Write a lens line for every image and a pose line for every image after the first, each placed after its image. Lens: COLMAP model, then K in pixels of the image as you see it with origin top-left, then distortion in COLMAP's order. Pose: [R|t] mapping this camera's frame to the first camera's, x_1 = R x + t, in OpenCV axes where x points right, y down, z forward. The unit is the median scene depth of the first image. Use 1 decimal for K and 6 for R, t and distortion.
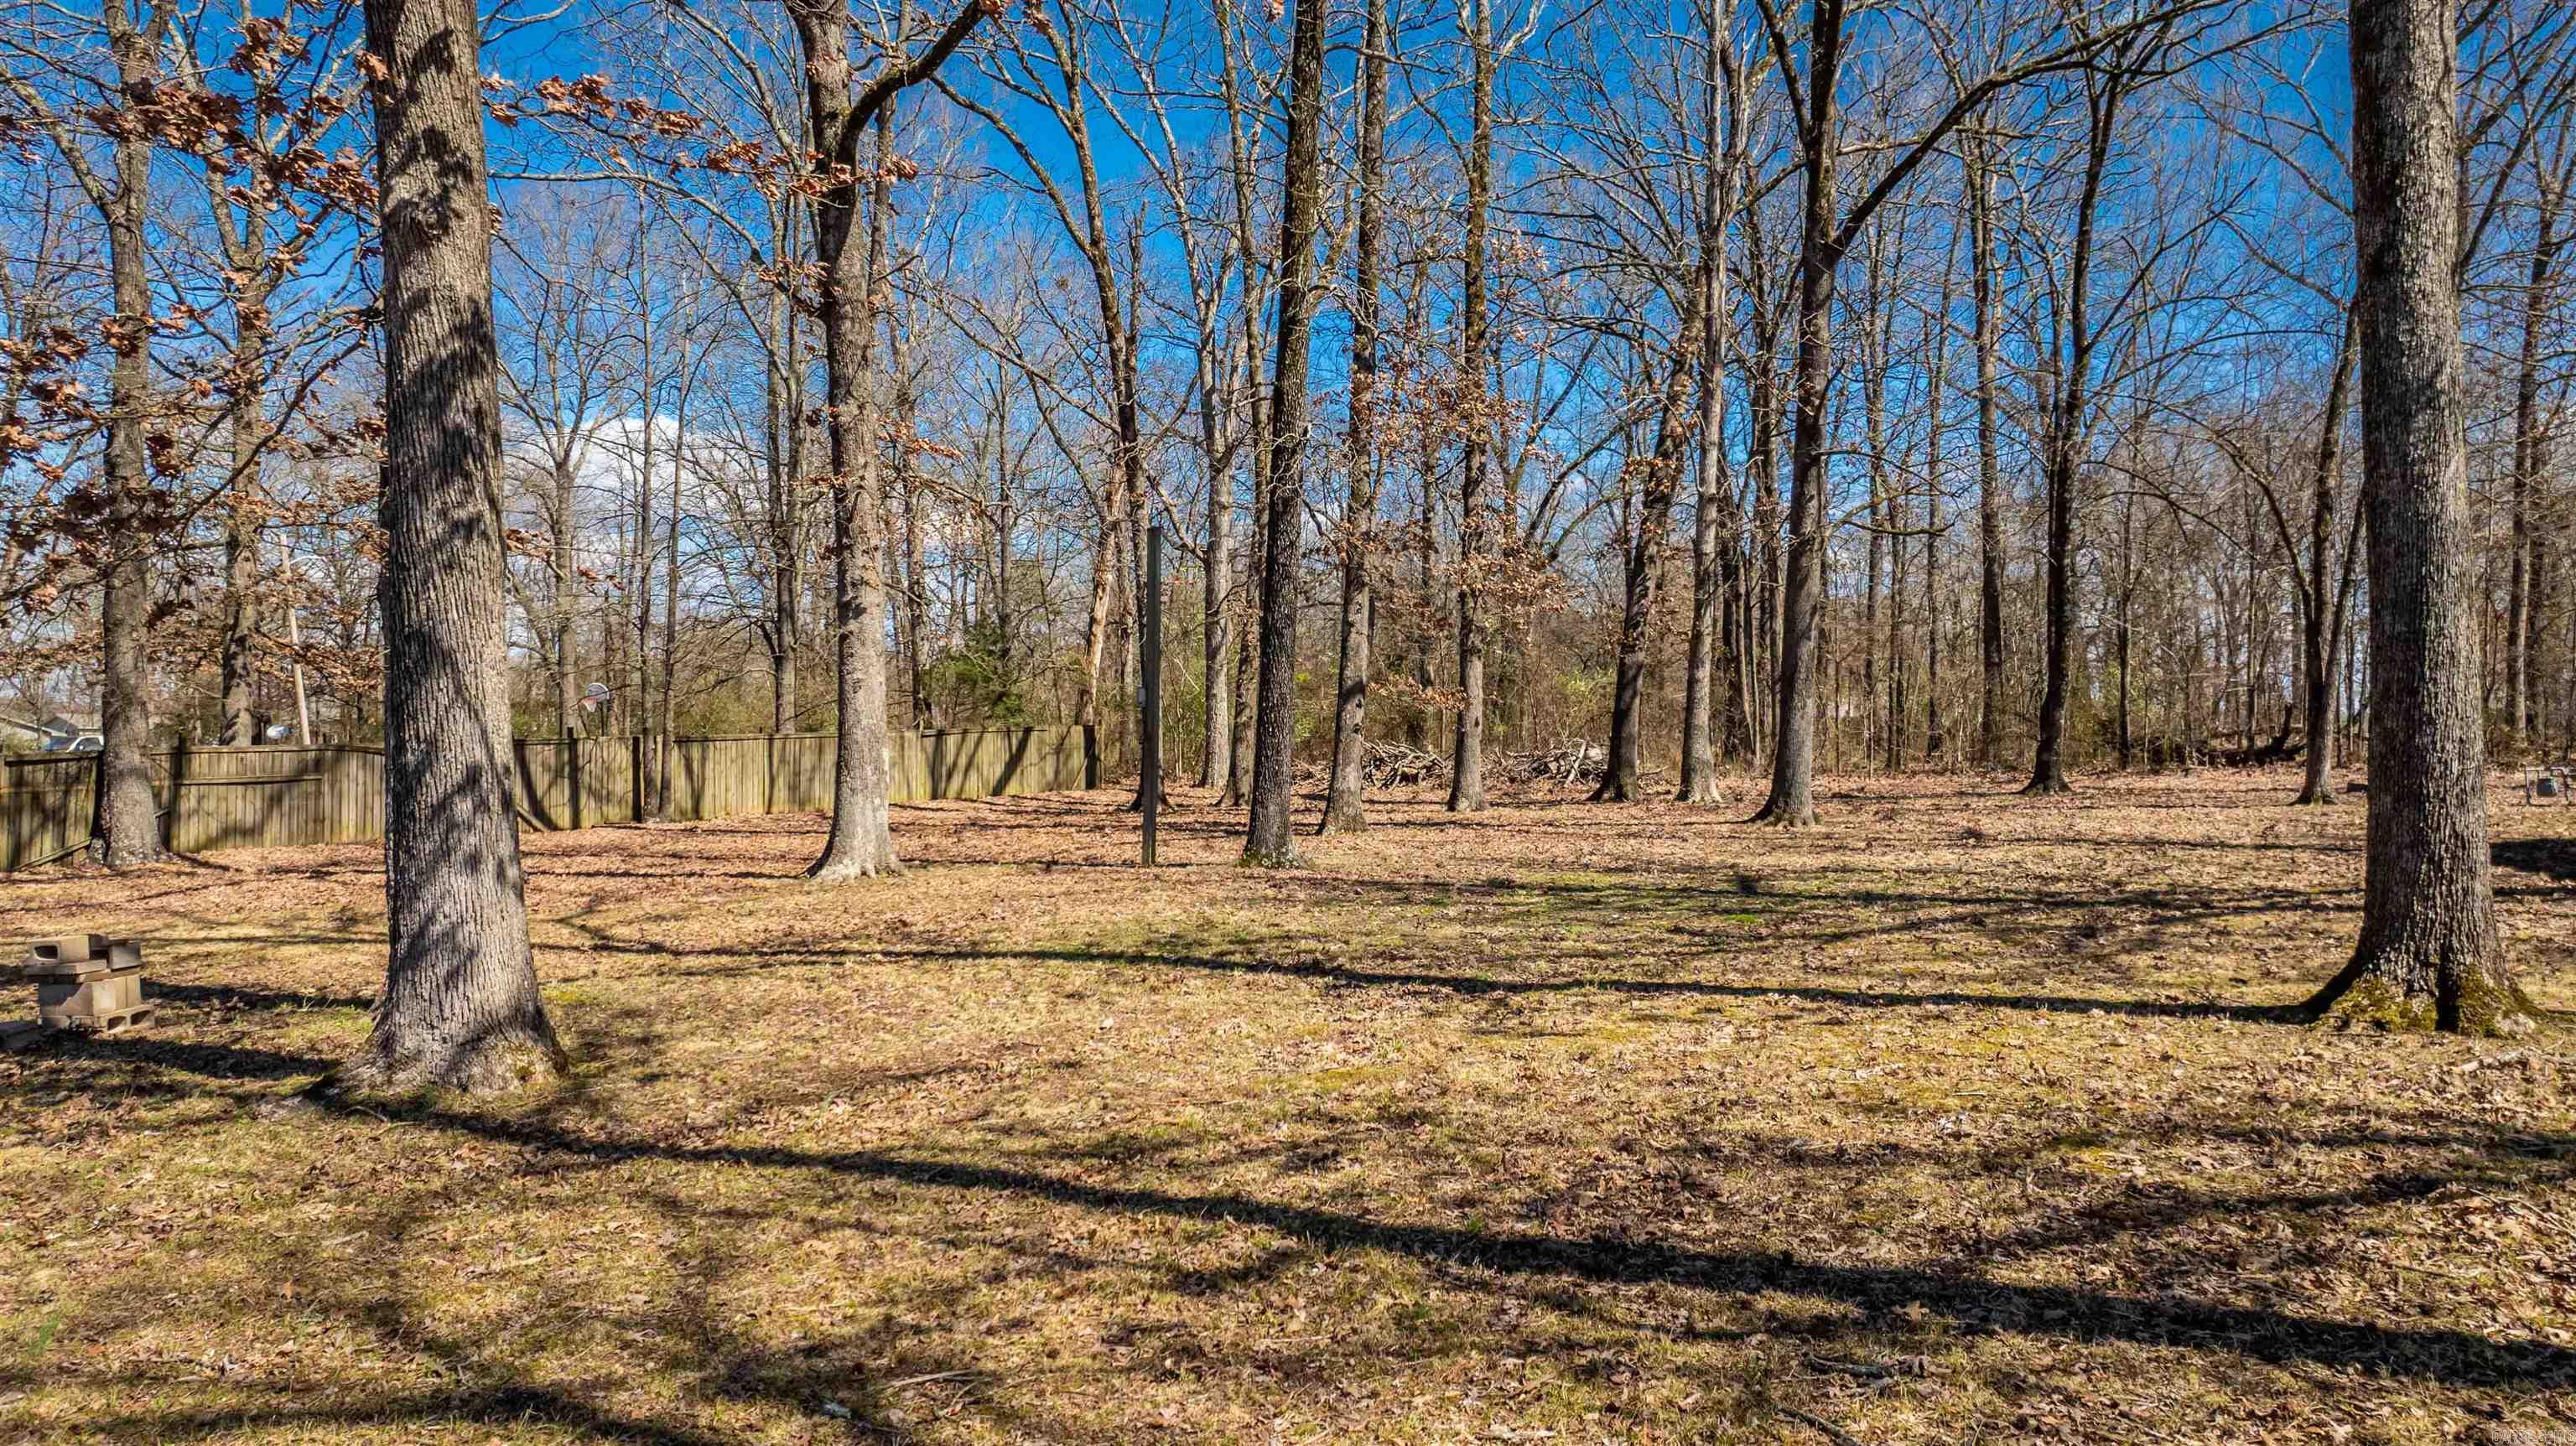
lens RADIAL K [[1822.8, 0, 1227.6], [0, 1822.8, 731.1], [0, 0, 1]] dist [-0.088919, 0.095366]
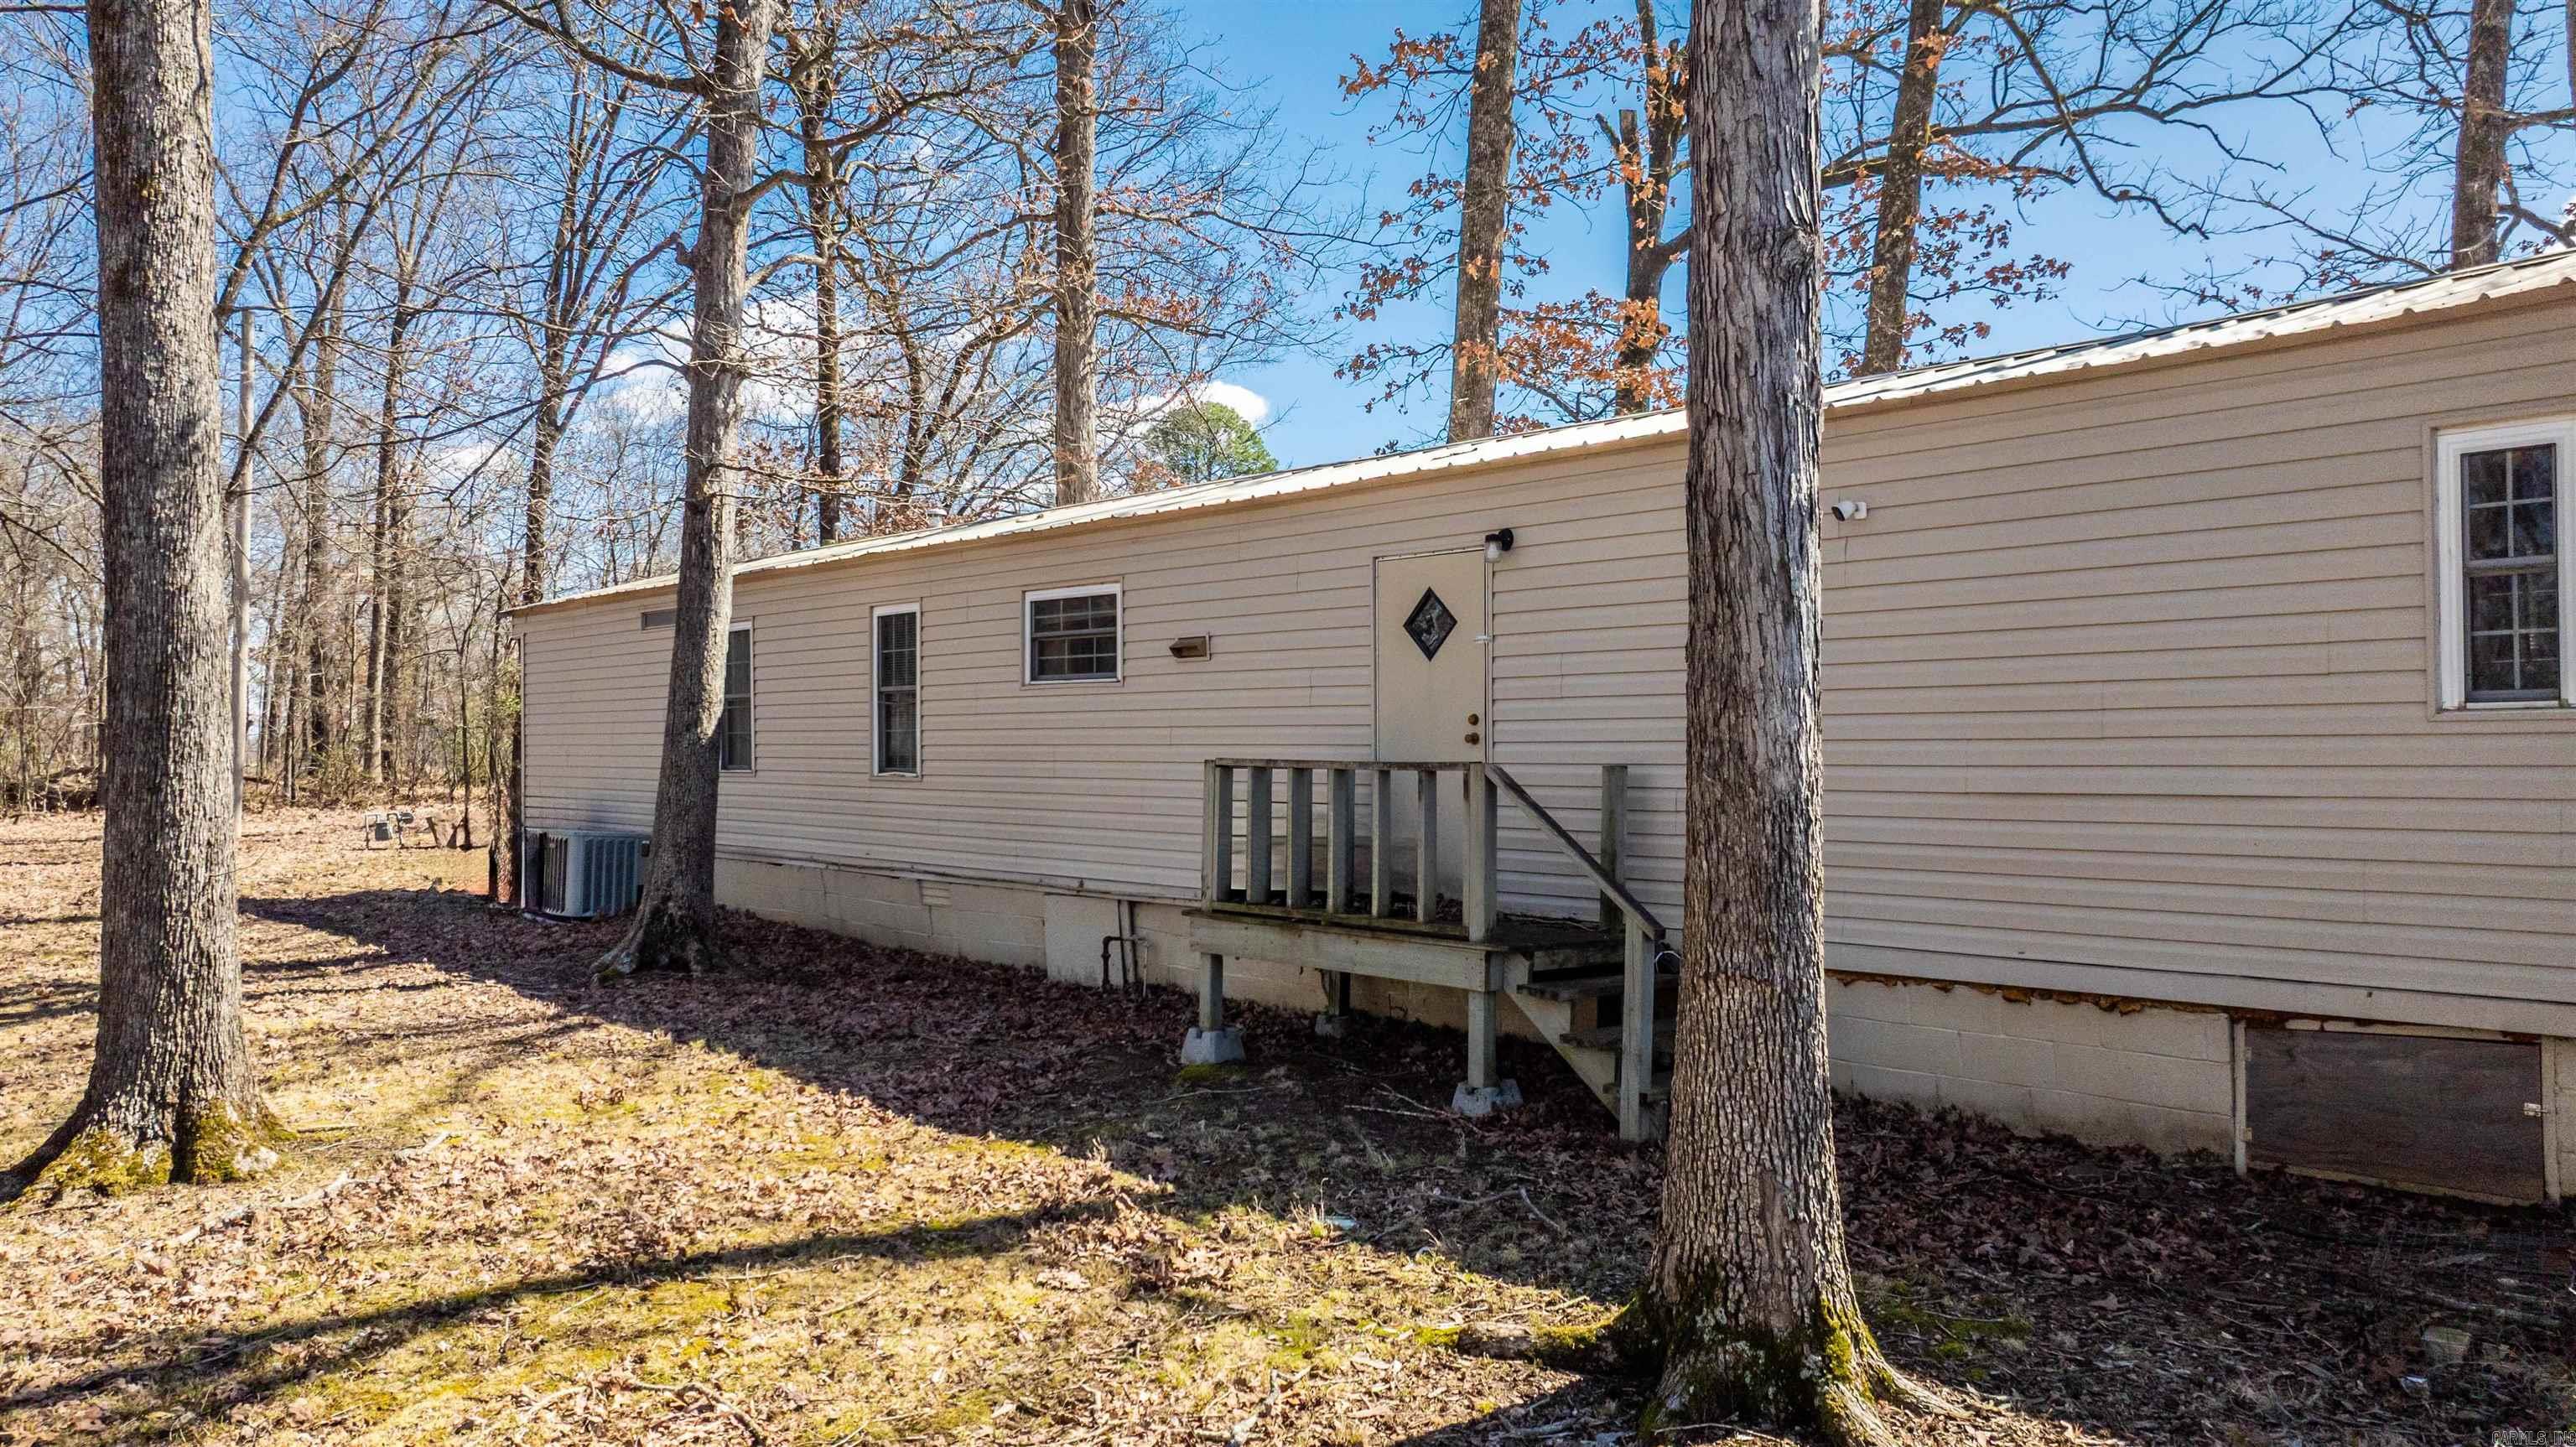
lens RADIAL K [[1711.9, 0, 1288.0], [0, 1711.9, 723.5], [0, 0, 1]] dist [-0.073418, 0.106975]
pose [[0.462867, 0.007811, 0.886393, 0.192390], [-0.006475, 0.999964, -0.005431, -0.052558], [-0.886404, -0.003226, 0.462901, 0.136254]]
